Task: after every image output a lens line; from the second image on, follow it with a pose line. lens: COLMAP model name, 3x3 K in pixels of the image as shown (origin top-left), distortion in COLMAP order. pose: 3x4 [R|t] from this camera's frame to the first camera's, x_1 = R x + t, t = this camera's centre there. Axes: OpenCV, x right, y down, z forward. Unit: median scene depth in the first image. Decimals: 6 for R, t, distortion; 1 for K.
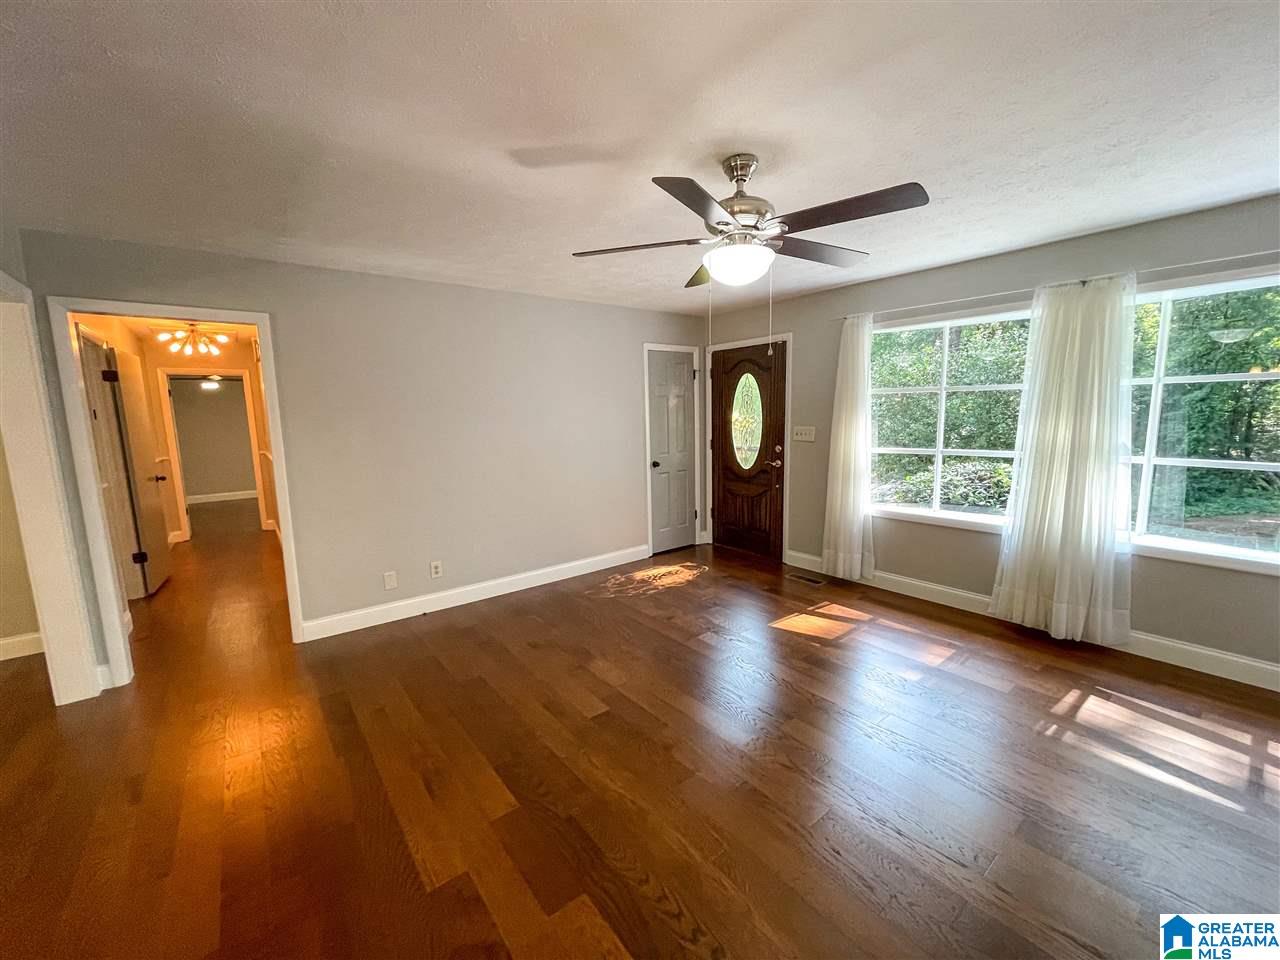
lens RADIAL K [[515.2, 0, 638.4], [0, 515.2, 486.0], [0, 0, 1]] dist [-0.000058, 0.000182]
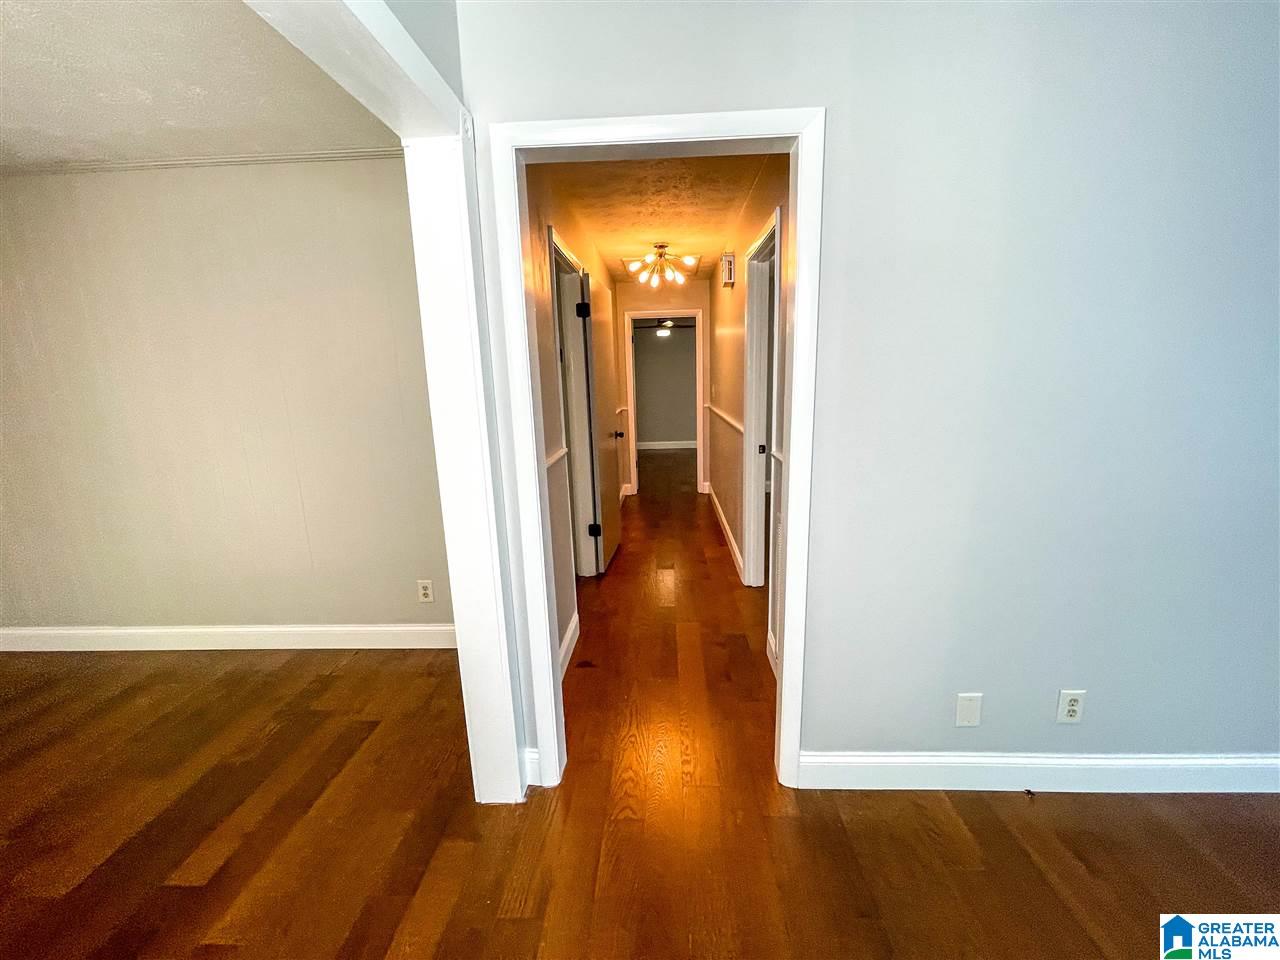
lens RADIAL K [[514.8, 0, 644.9], [0, 514.8, 476.6], [0, 0, 1]] dist [-0.000163, 0.000241]
pose [[0.764109, 0.126422, -0.632579, -0.277724], [-0.079354, 0.991582, 0.102315, -0.029540], [0.640188, -0.027982, 0.767708, 0.297448]]
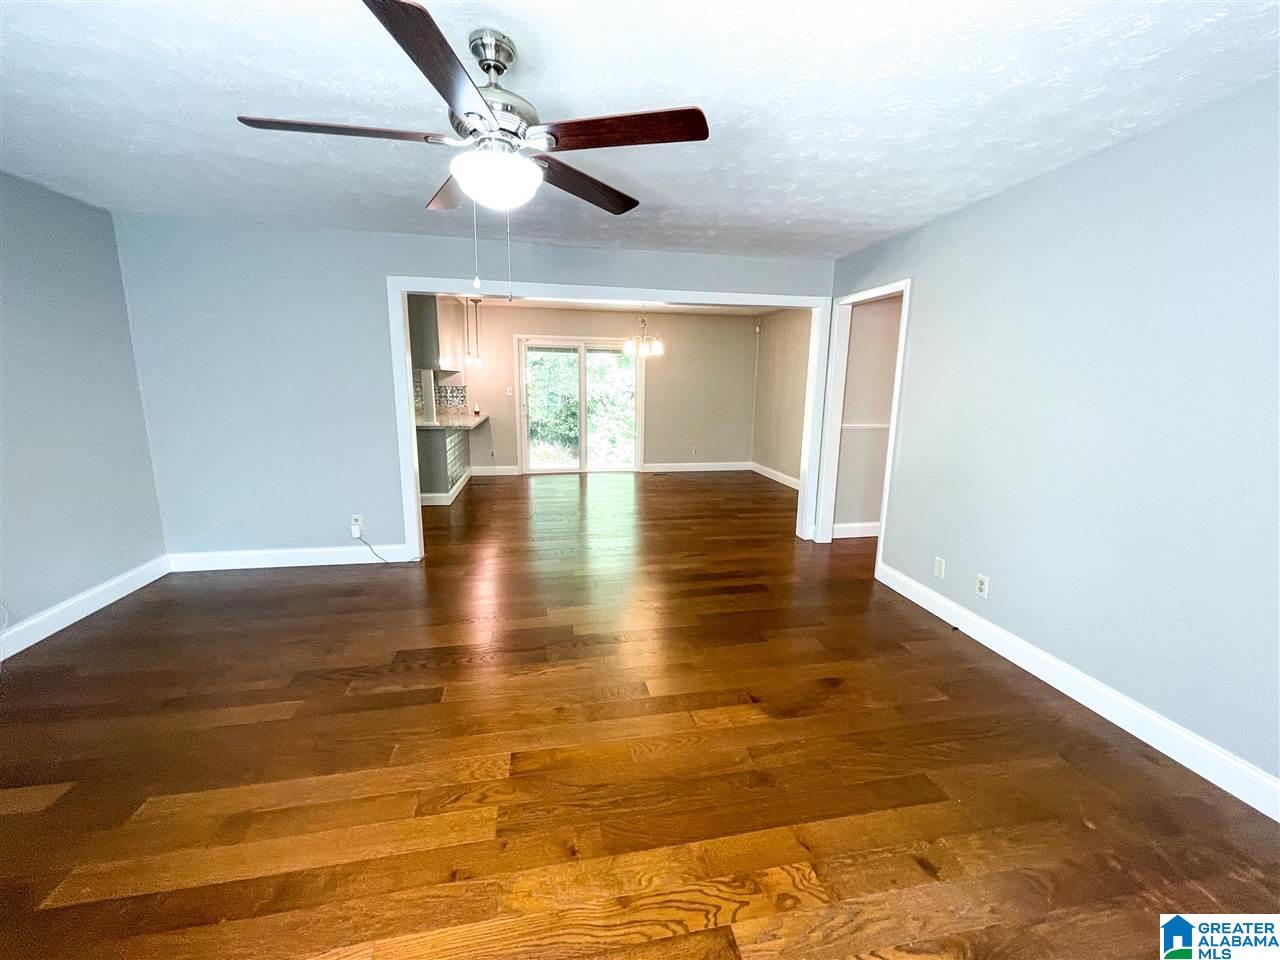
lens RADIAL K [[514.8, 0, 644.9], [0, 514.8, 476.6], [0, 0, 1]] dist [-0.000163, 0.000241]
pose [[-0.454404, 0.179651, -0.872492, 0.298082], [-0.132882, 0.954823, 0.265810, -0.080023], [0.880829, 0.236723, -0.410003, 0.560536]]
